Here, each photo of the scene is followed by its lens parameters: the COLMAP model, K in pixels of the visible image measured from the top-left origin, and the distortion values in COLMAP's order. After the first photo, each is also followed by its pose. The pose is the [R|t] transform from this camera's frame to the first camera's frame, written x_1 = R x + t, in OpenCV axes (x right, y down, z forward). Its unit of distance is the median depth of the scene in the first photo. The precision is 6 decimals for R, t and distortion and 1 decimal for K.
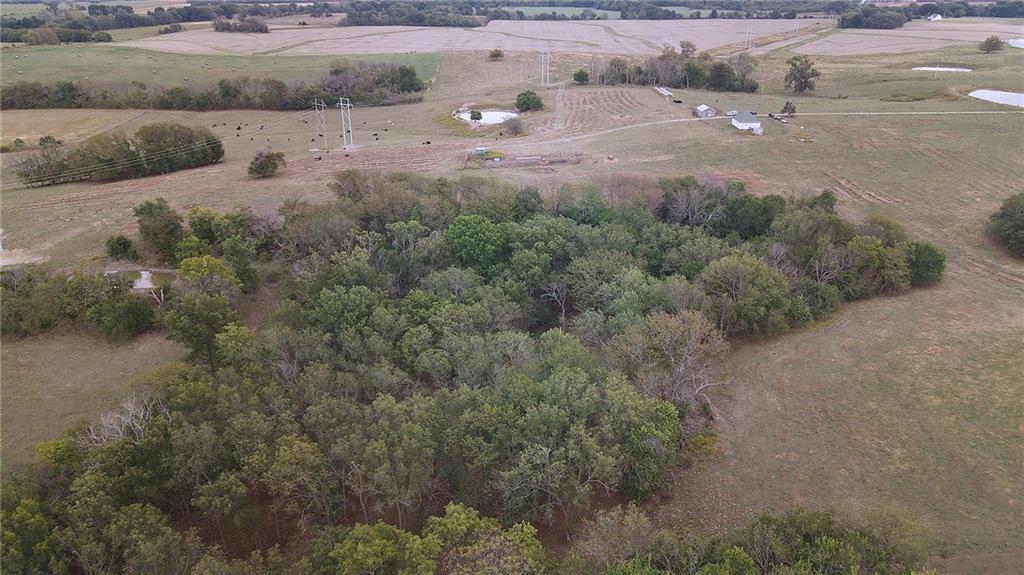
lens RADIAL K [[798.1, 0, 512.0], [0, 798.1, 287.5], [0, 0, 1]] dist [-0.004181, 0.000805]
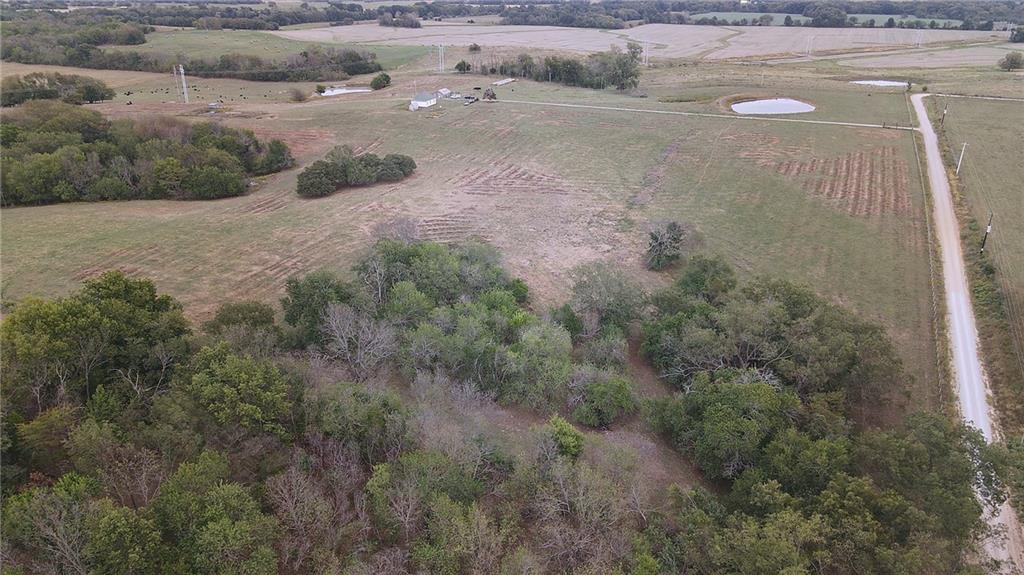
lens RADIAL K [[798.1, 0, 512.0], [0, 798.1, 287.5], [0, 0, 1]] dist [-0.004181, 0.000805]
pose [[0.879381, 0.170609, -0.444502, 0.370231], [-0.173338, 0.984246, 0.034850, -0.001930], [0.443445, 0.046403, 0.895099, 0.007216]]
